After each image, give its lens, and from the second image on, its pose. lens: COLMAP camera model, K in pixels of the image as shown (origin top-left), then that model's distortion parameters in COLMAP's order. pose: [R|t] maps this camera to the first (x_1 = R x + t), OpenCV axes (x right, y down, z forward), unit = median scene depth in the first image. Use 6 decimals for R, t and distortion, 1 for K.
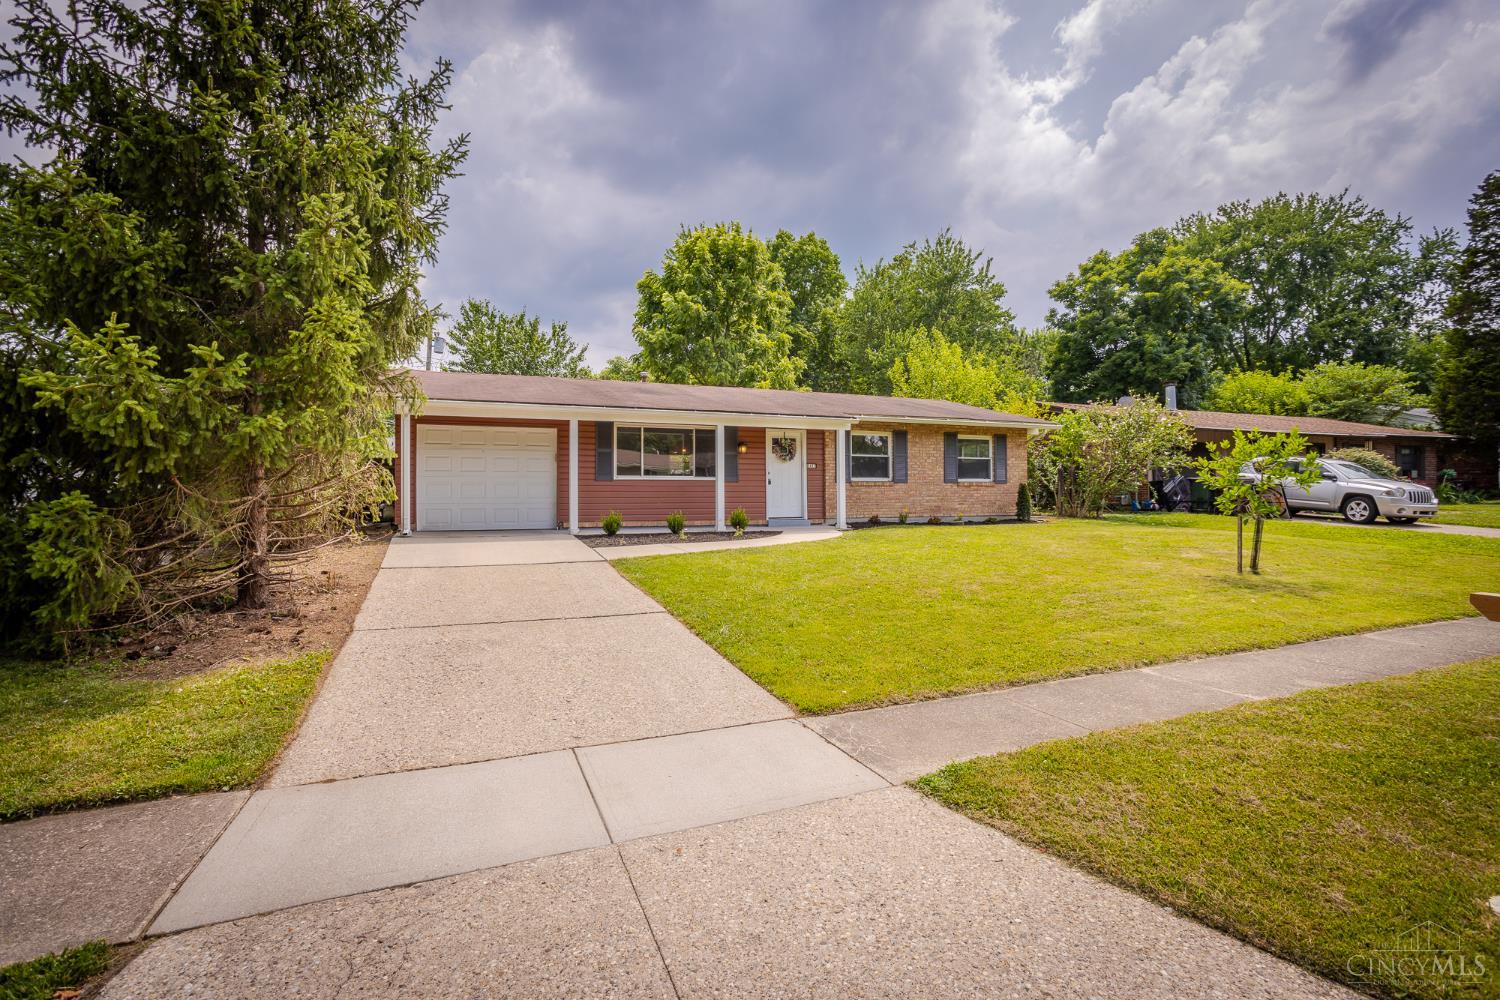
lens RADIAL K [[715.1, 0, 750.0], [0, 715.1, 500.0], [0, 0, 1]] dist [-0.163224, 0.035650]
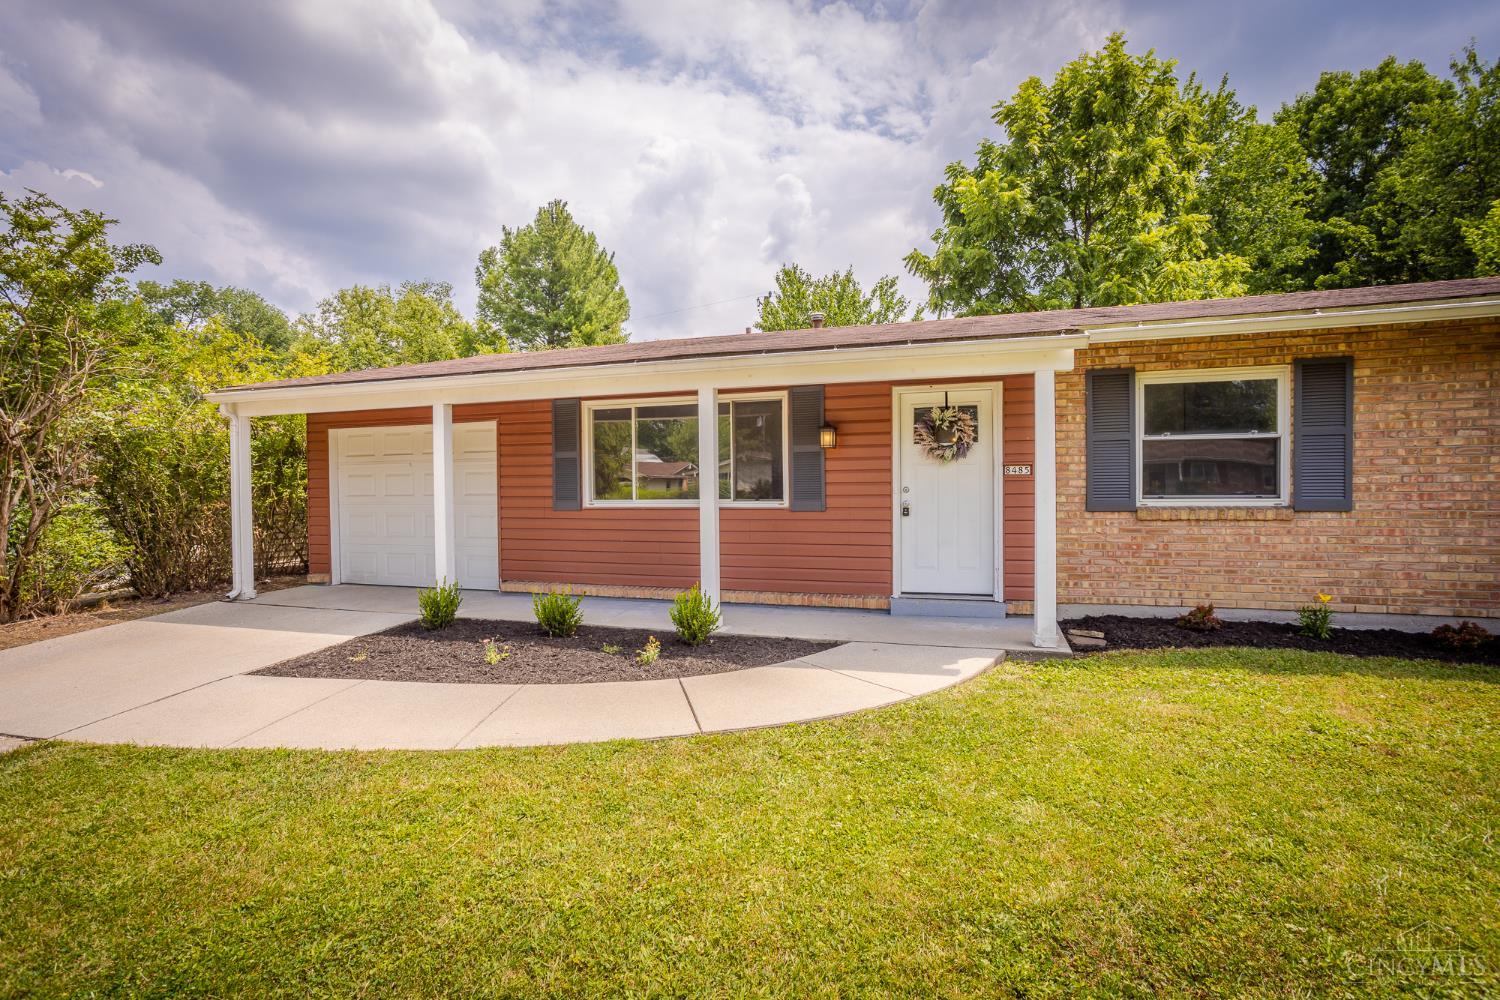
lens RADIAL K [[714.4, 0, 745.9], [0, 714.4, 490.8], [0, 0, 1]] dist [-0.055104, 0.036101]
pose [[0.764890, -0.003827, -0.644150, 0.222363], [0.002180, 0.999992, -0.003353, -0.034379], [0.644157, 0.001160, 0.764892, 0.577049]]
